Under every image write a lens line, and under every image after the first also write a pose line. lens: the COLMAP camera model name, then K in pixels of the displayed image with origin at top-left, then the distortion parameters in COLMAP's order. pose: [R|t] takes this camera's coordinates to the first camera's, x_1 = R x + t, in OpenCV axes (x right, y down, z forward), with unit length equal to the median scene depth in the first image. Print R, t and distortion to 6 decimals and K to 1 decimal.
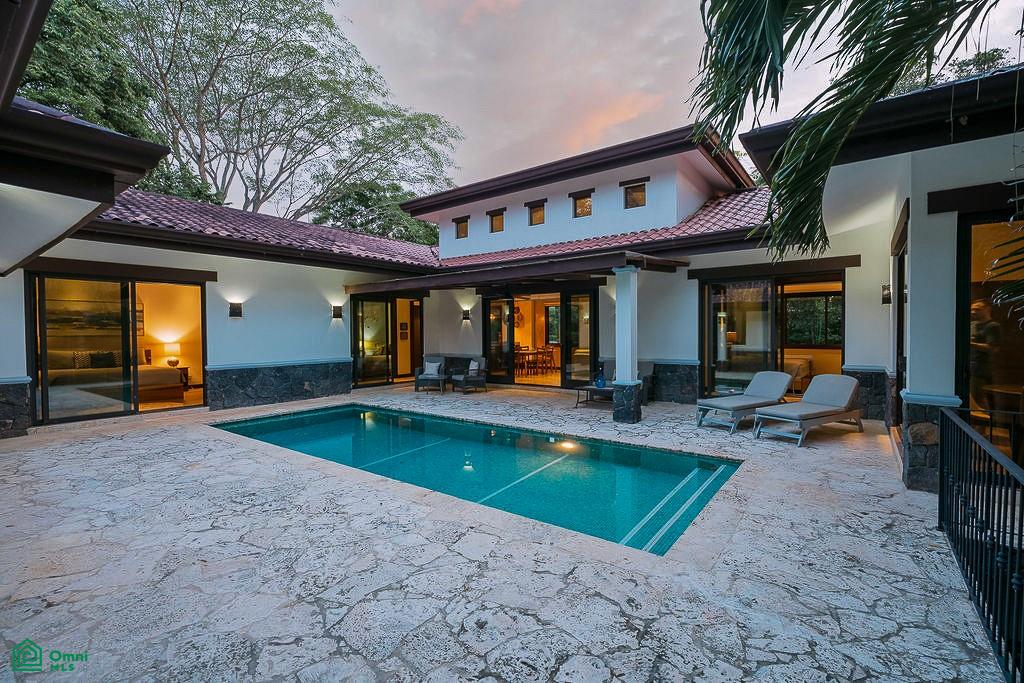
lens RADIAL K [[462.0, 0, 512.6], [0, 462.0, 340.9], [0, 0, 1]] dist [-0.001296, 0.000265]
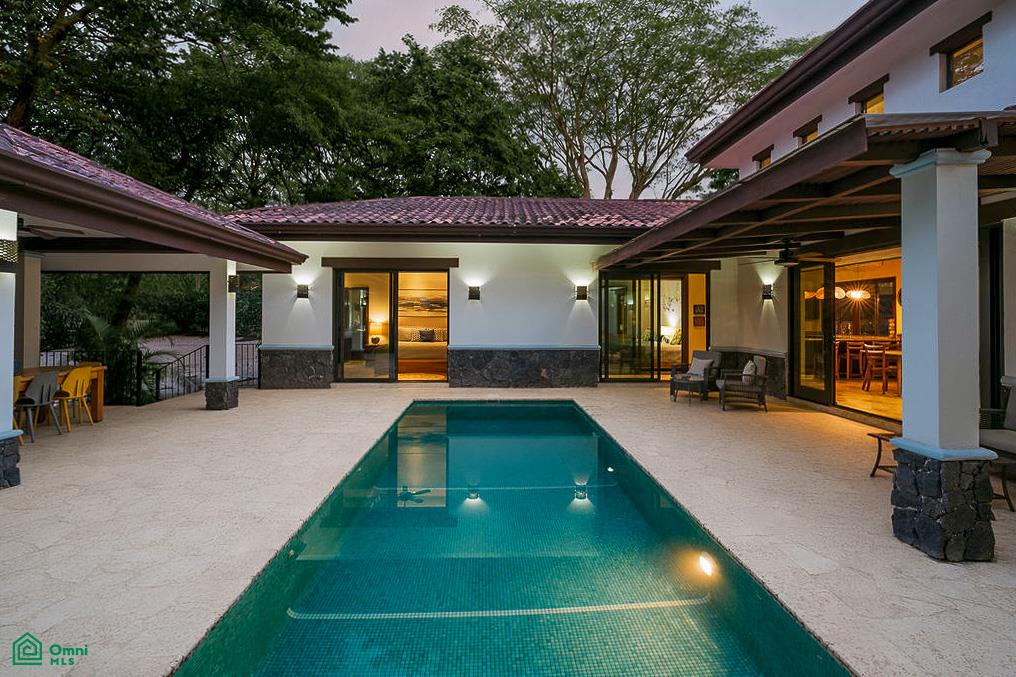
lens RADIAL K [[473.1, 0, 511.0], [0, 473.1, 309.9], [0, 0, 1]] dist [-0.001373, -0.000036]
pose [[0.635727, -0.000116, -0.771914, 0.324151], [-0.024506, 0.999493, -0.020333, -0.011107], [0.771525, 0.031843, 0.635402, 0.455328]]
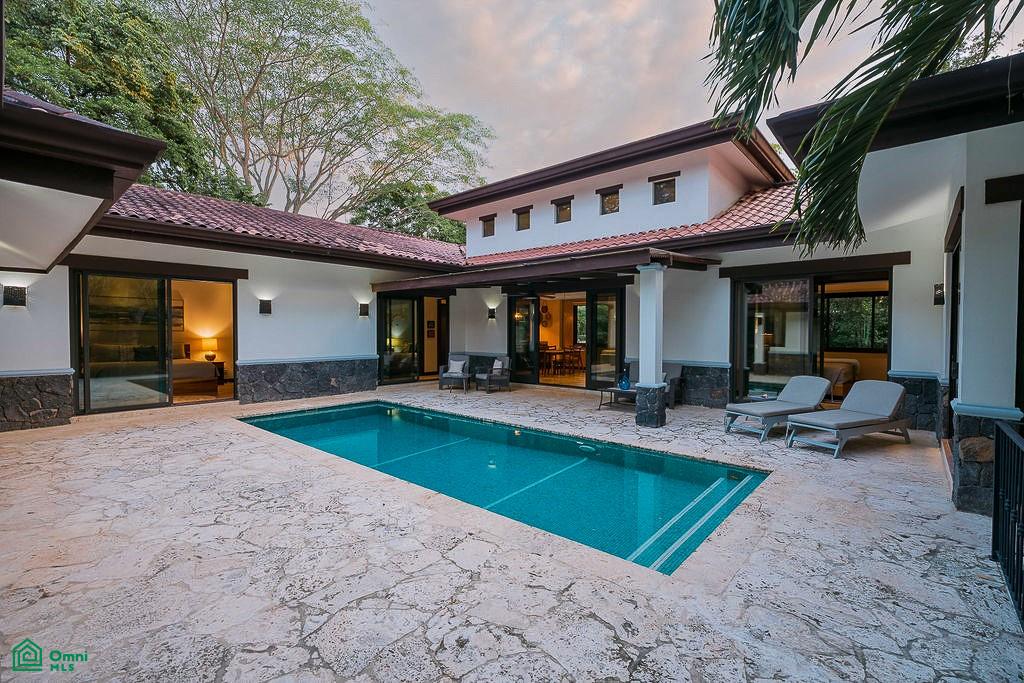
lens RADIAL K [[460.0, 0, 512.1], [0, 460.0, 340.6], [0, 0, 1]] dist [-0.001760, 0.000555]
pose [[0.997169, 0.012030, -0.074230, 0.029005], [-0.011906, 0.999927, 0.002114, -0.000608], [0.074250, -0.001225, 0.997239, 0.023695]]
